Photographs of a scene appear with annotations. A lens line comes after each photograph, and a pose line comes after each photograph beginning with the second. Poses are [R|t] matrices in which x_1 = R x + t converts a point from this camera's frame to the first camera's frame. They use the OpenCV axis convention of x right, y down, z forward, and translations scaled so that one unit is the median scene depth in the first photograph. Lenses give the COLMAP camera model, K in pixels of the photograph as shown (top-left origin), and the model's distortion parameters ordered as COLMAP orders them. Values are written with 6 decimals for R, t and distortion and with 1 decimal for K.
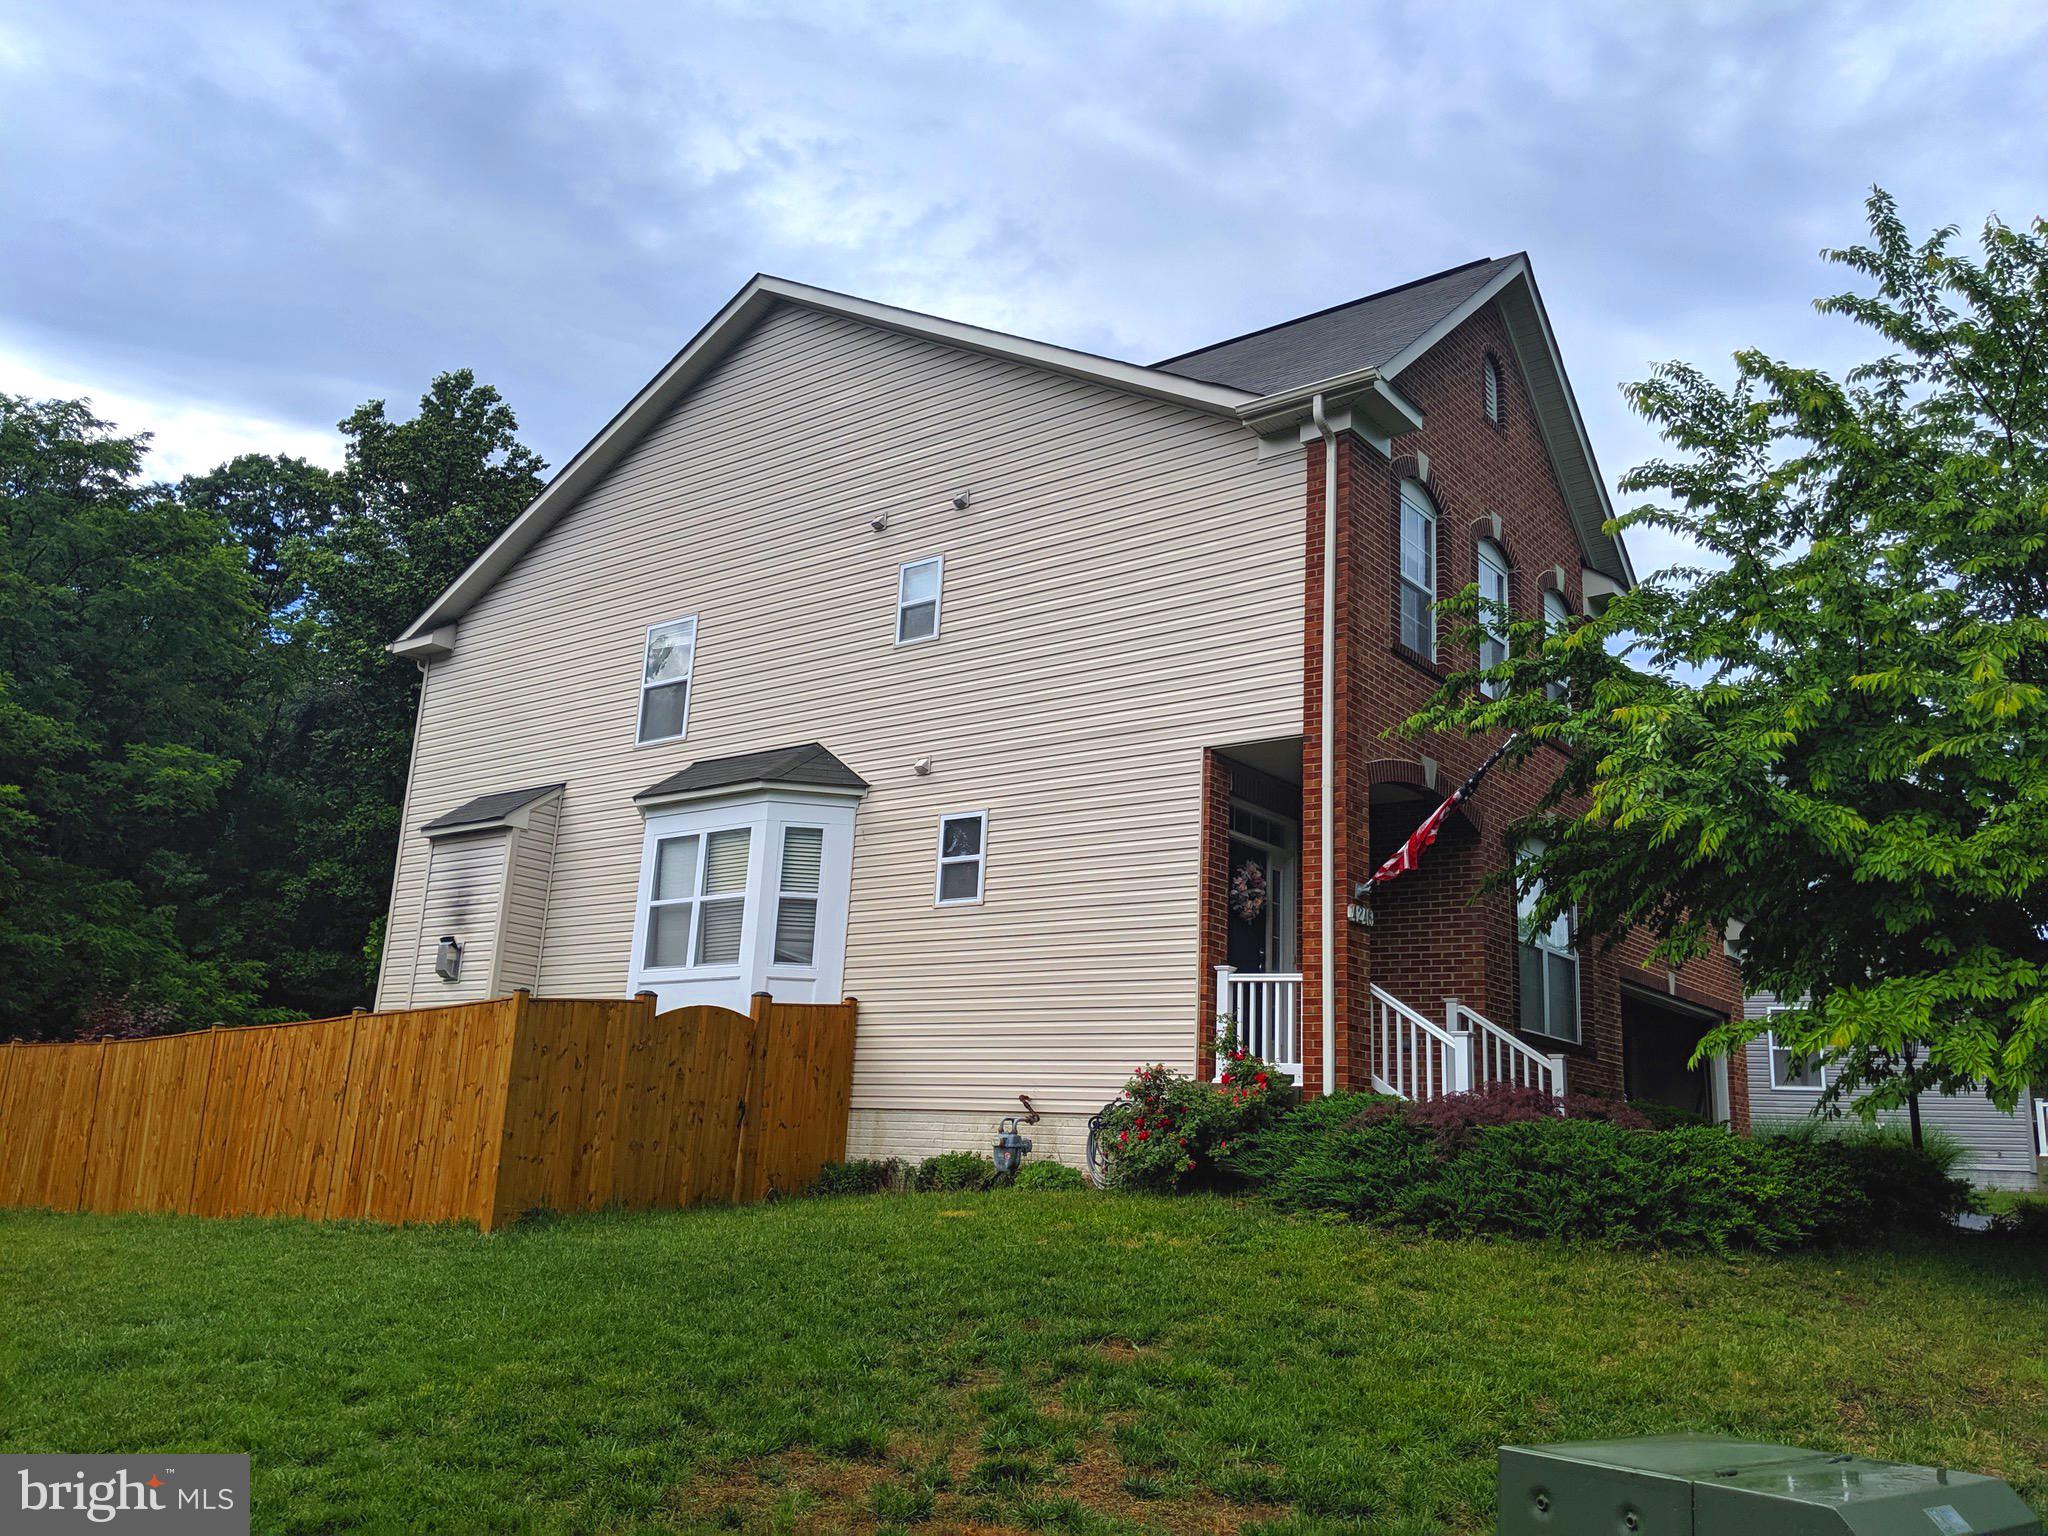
lens RADIAL K [[1596.2, 0, 1024.0], [0, 1596.2, 768.0], [0, 0, 1]] dist [0.129165, -0.282074]
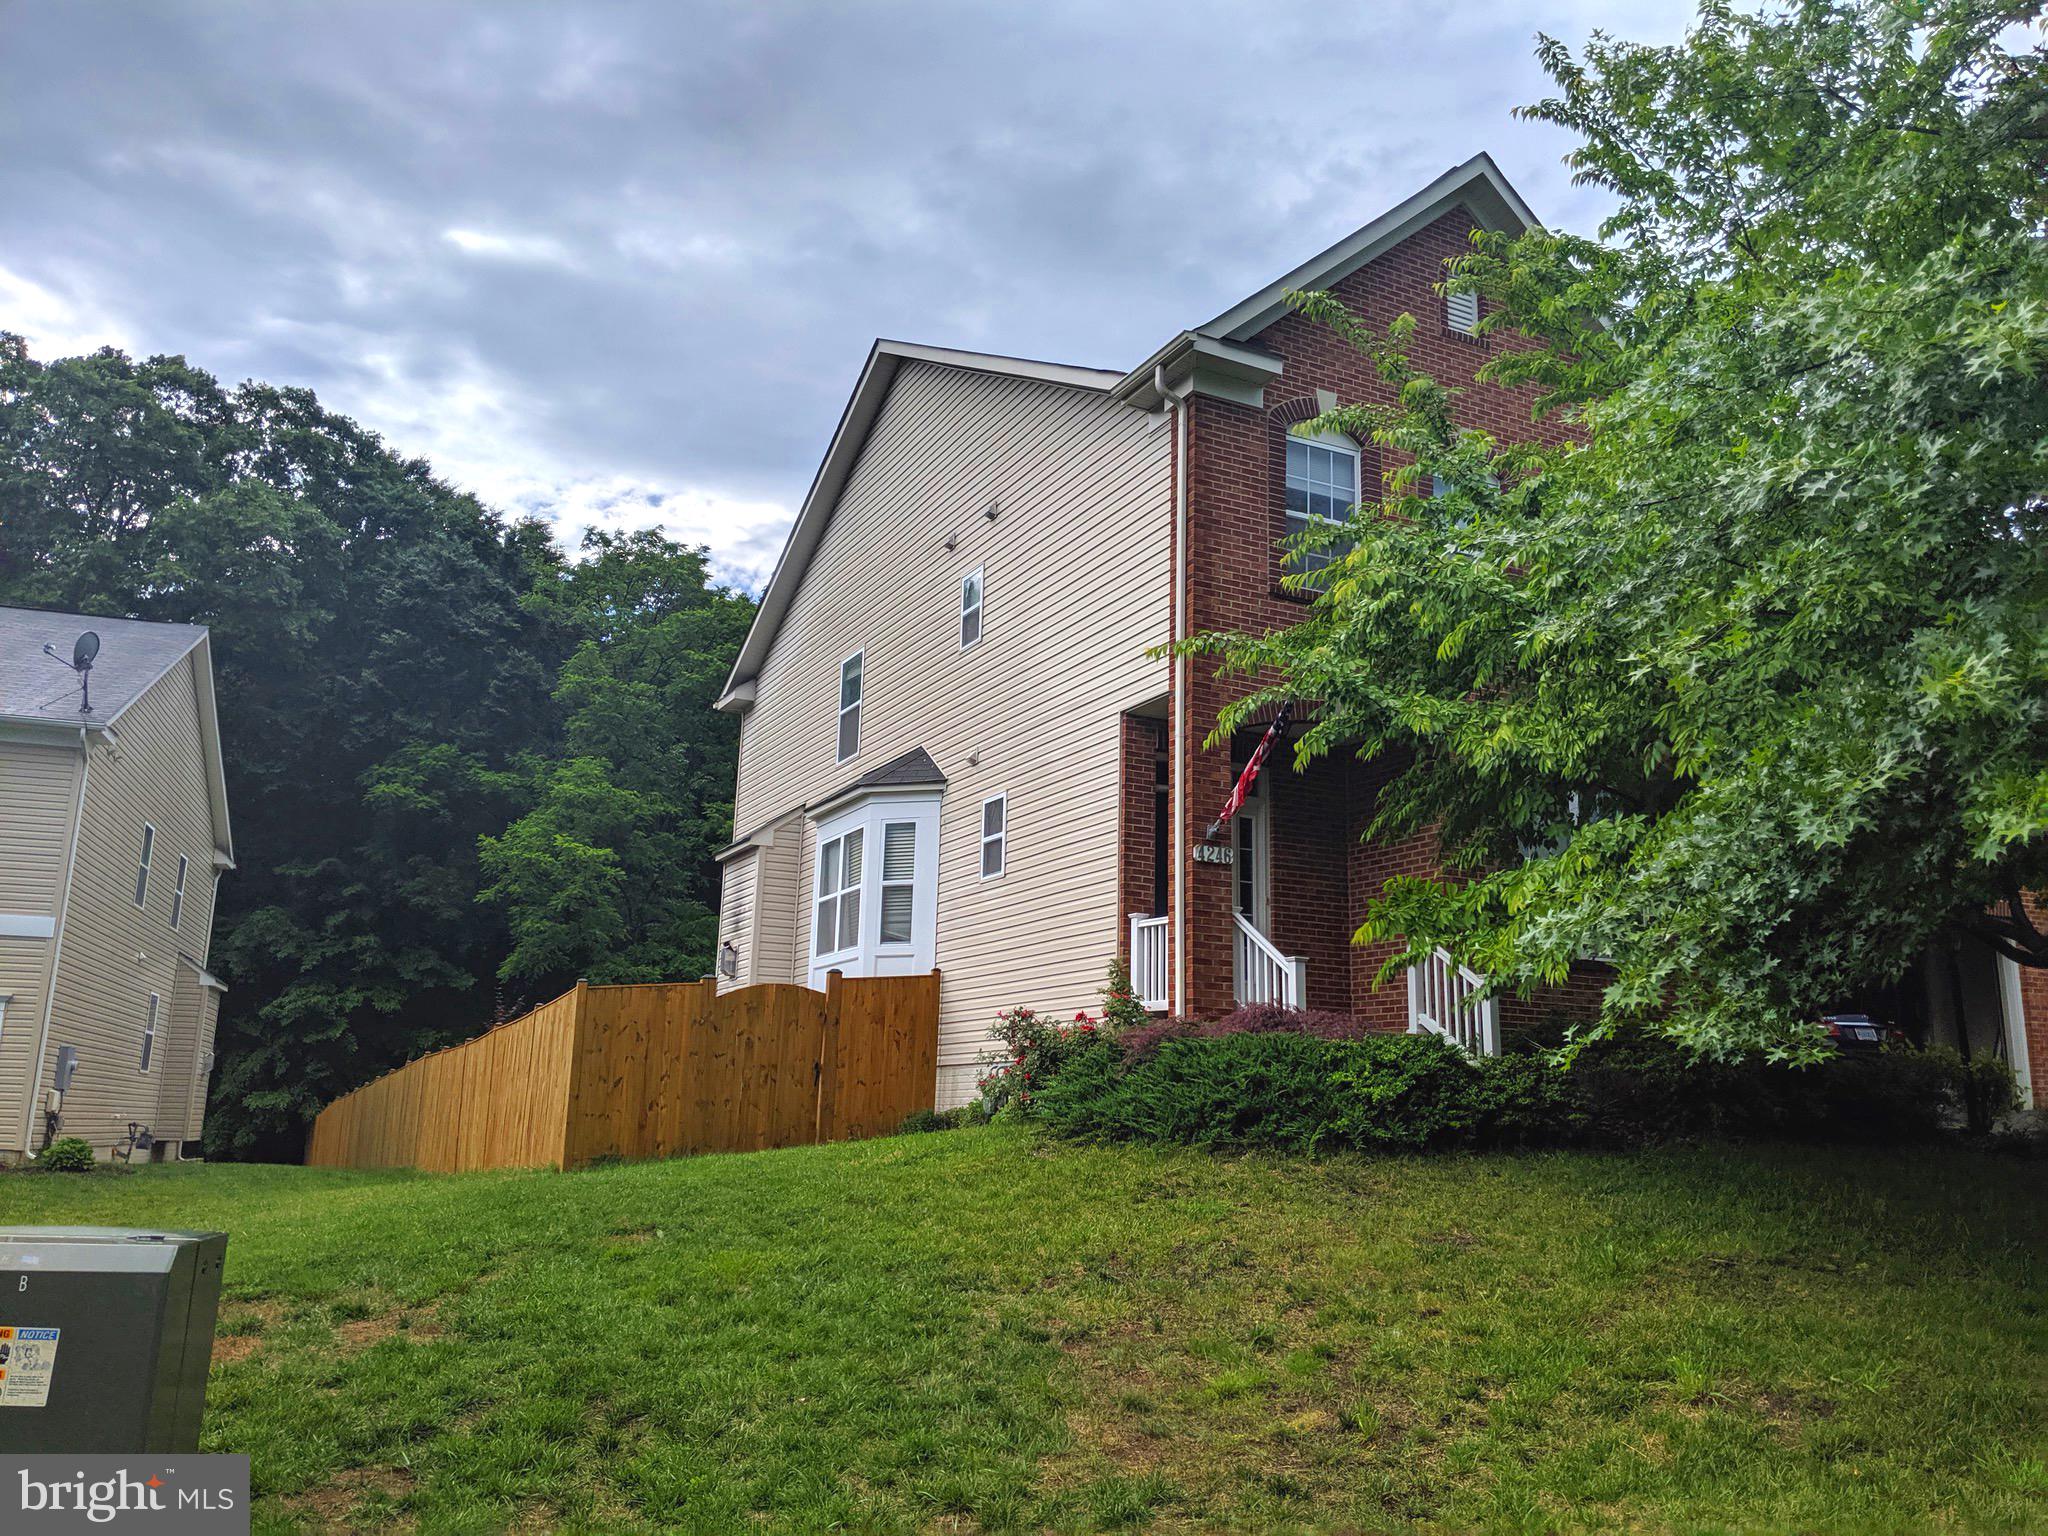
lens RADIAL K [[1614.2, 0, 1033.8], [0, 1614.2, 741.8], [0, 0, 1]] dist [0.141327, -0.224910]
pose [[0.903808, -0.128213, -0.408280, 0.477528], [0.125098, 0.991546, -0.034448, 0.035259], [0.409245, -0.019941, 0.912207, -0.009542]]
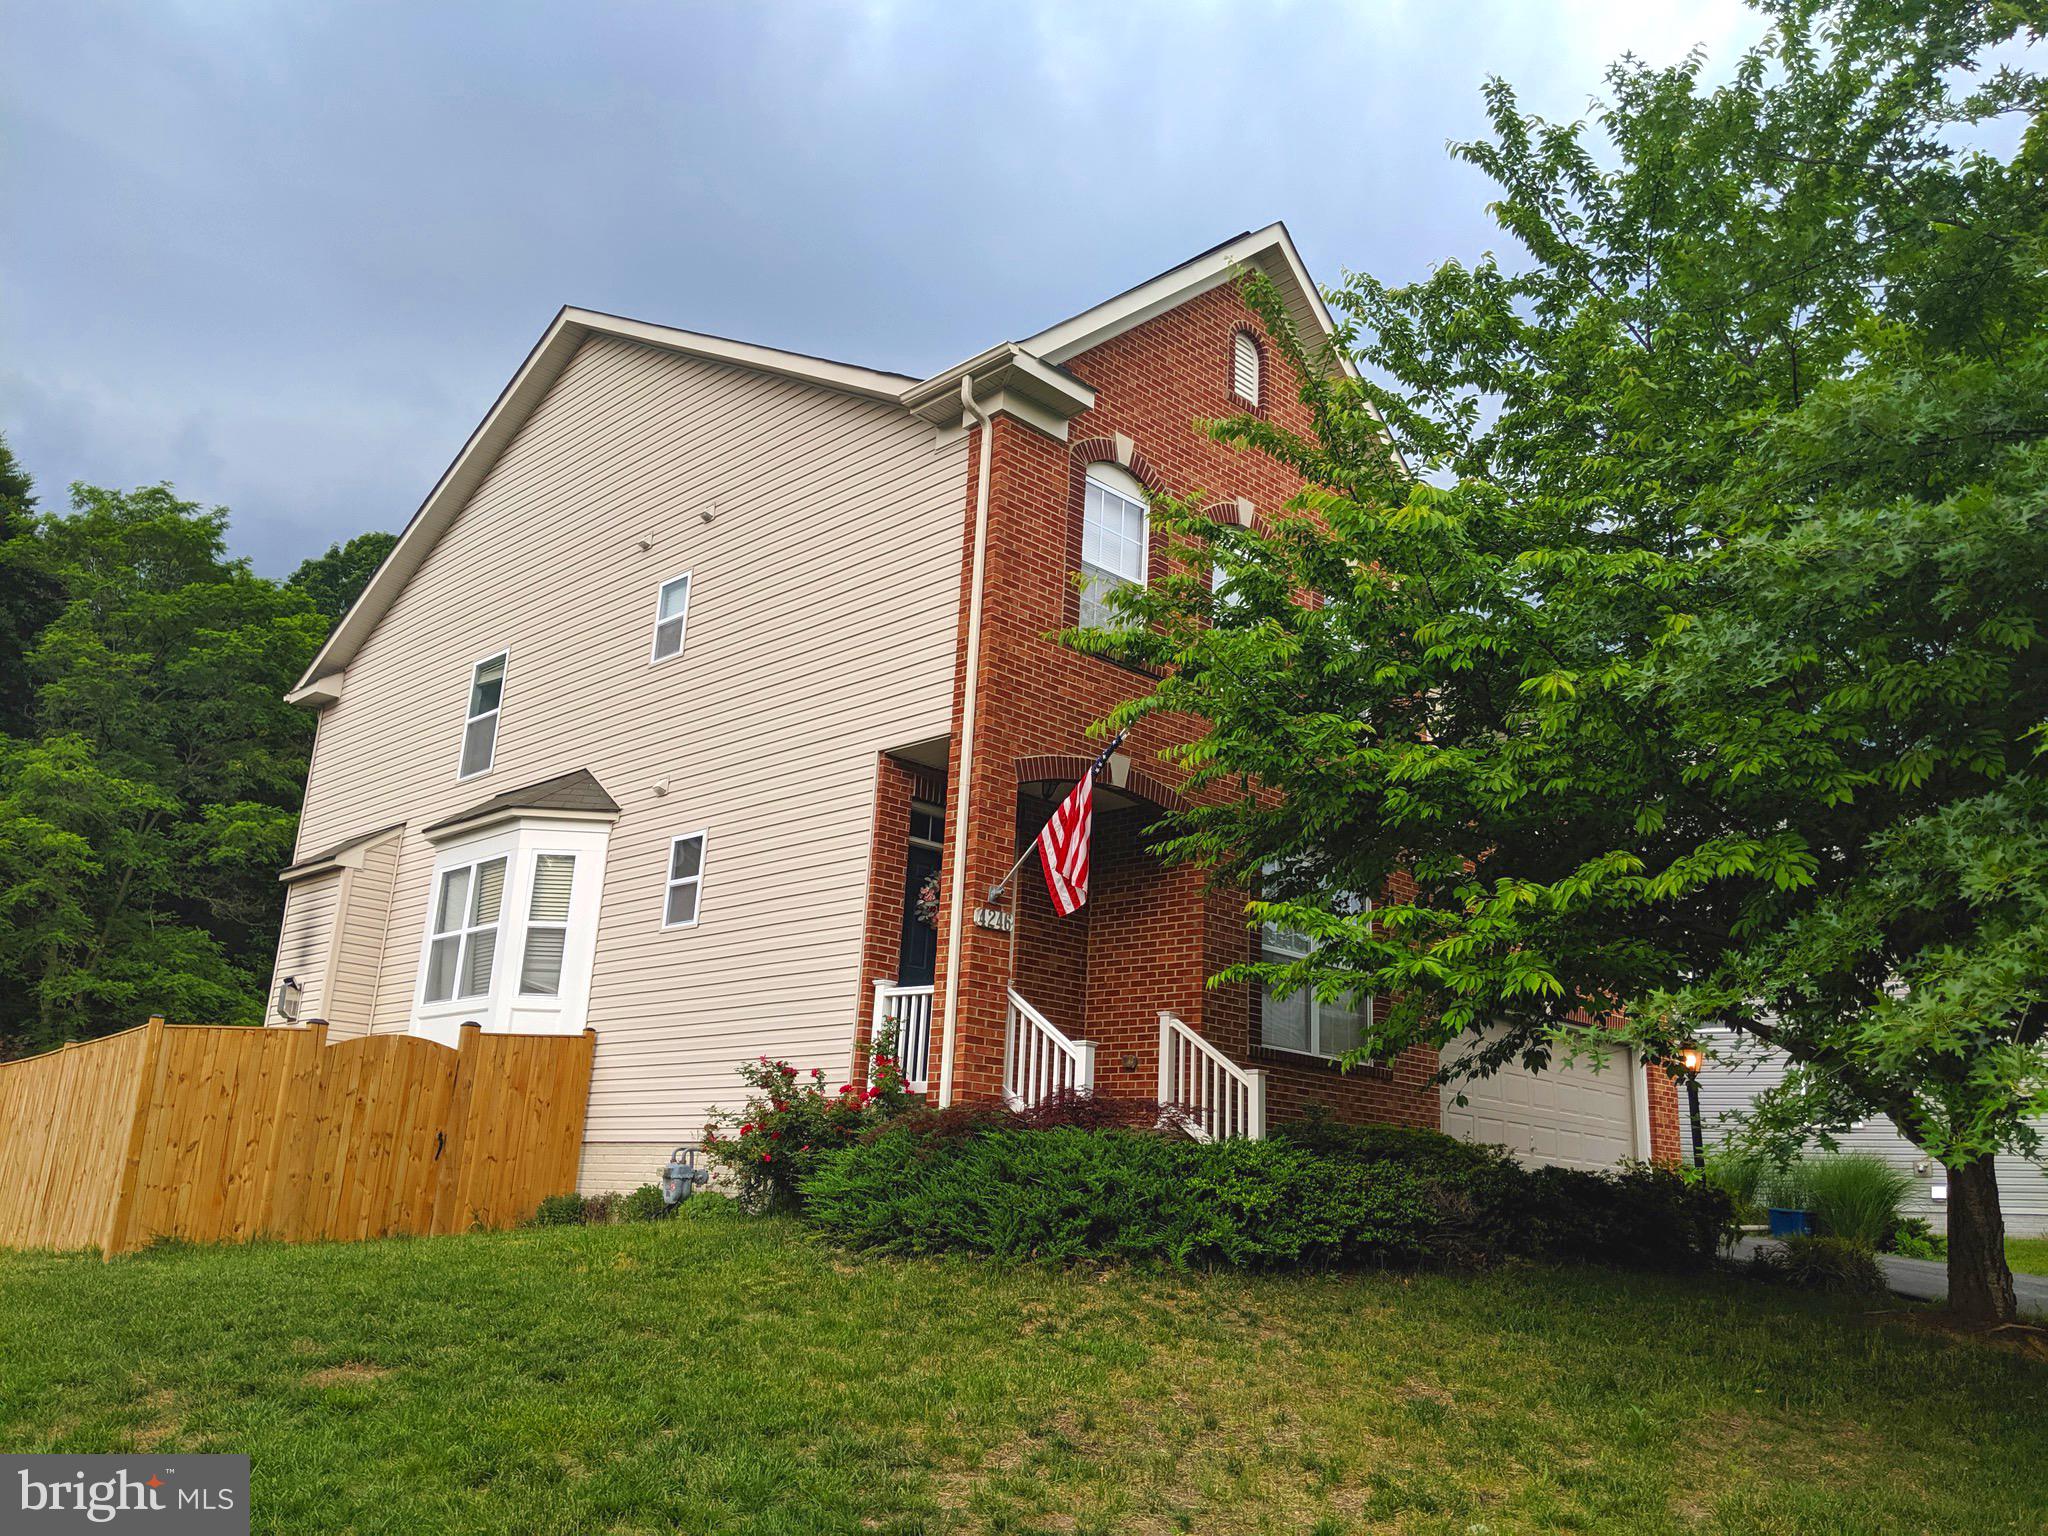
lens RADIAL K [[1631.4, 0, 1025.4], [0, 1631.4, 749.7], [0, 0, 1]] dist [0.136623, -0.287689]
pose [[0.990995, -0.038027, -0.128385, 0.310728], [0.032380, 0.998426, -0.045788, 0.032175], [0.129925, 0.041219, 0.990667, 0.044974]]
